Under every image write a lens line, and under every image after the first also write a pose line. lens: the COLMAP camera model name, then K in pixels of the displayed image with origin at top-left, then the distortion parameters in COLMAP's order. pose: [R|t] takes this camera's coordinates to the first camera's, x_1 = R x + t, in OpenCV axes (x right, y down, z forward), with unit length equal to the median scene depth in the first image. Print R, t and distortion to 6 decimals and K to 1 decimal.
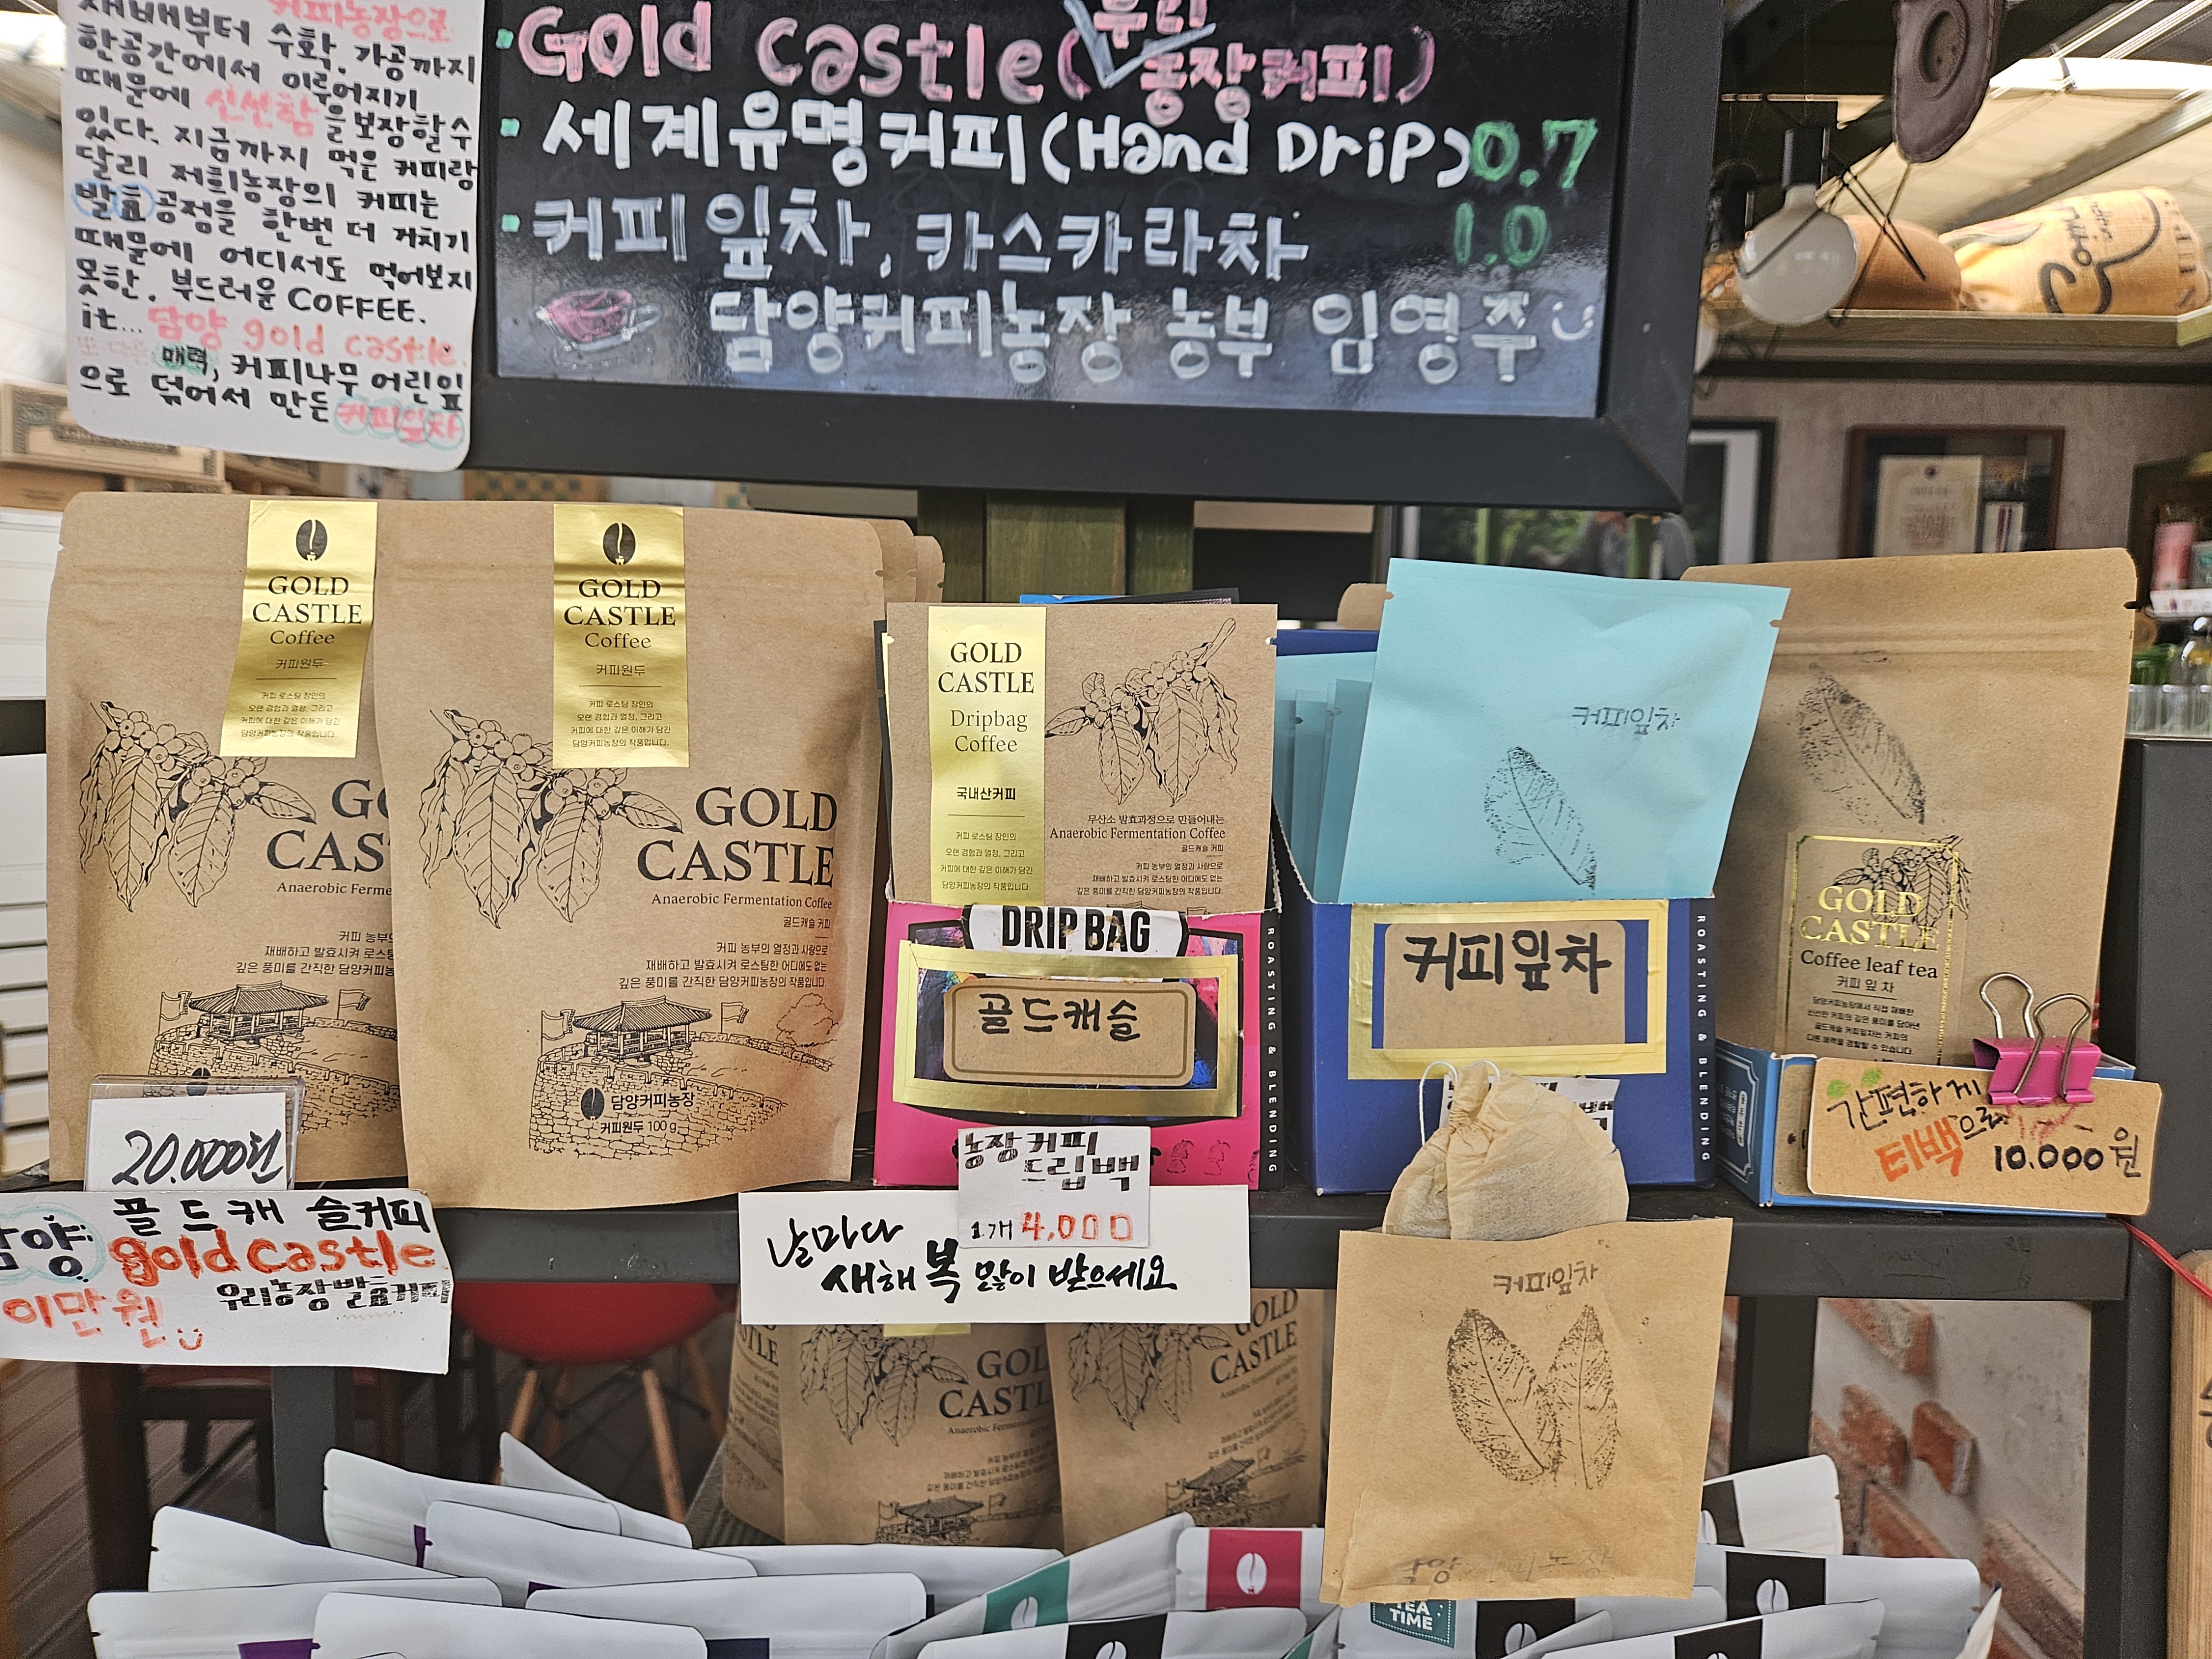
lens RADIAL K [[1497.4, 0, 1103.2], [0, 1497.4, 840.2], [0, 0, 1]] dist [0.007312, -0.002960]
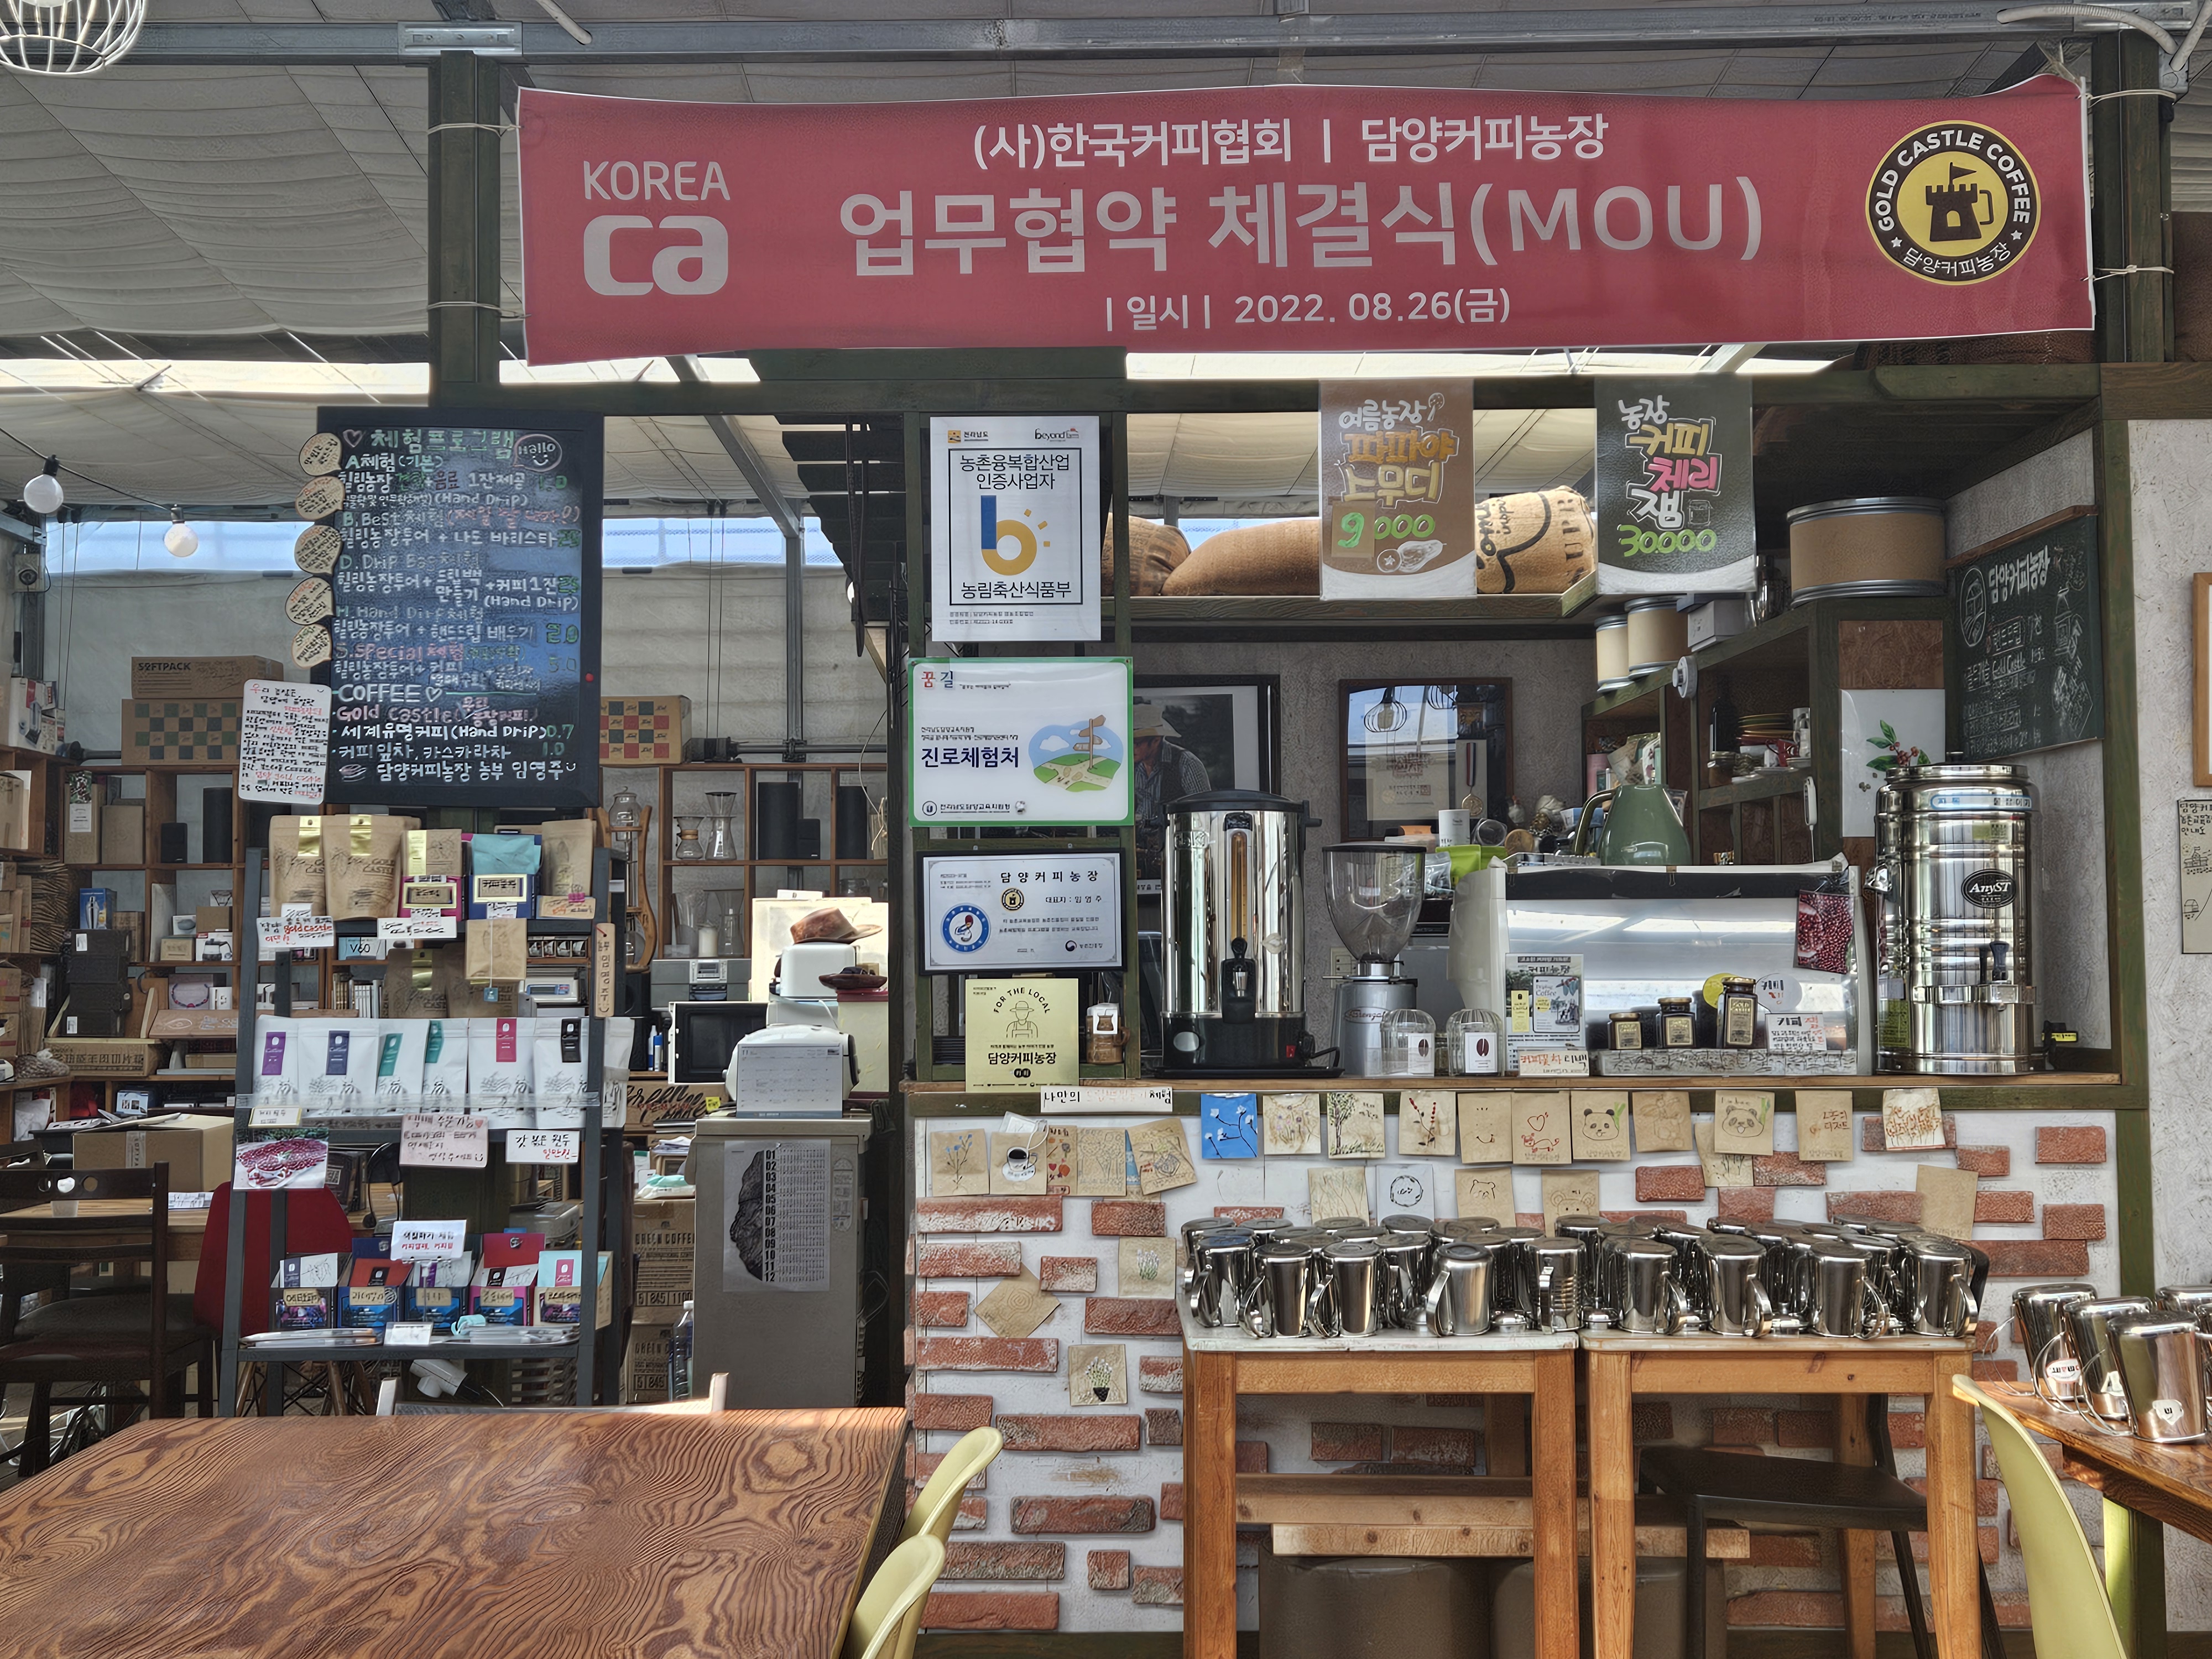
lens RADIAL K [[2722.0, 0, 1102.3], [0, 2722.0, 884.6], [0, 0, 1]] dist [0.033075, 0.000000]
pose [[0.999783, -0.020738, -0.001966, 1.960261], [0.020249, 0.989659, -0.142005, 1.222830], [0.004891, 0.141934, 0.989864, -7.188235]]
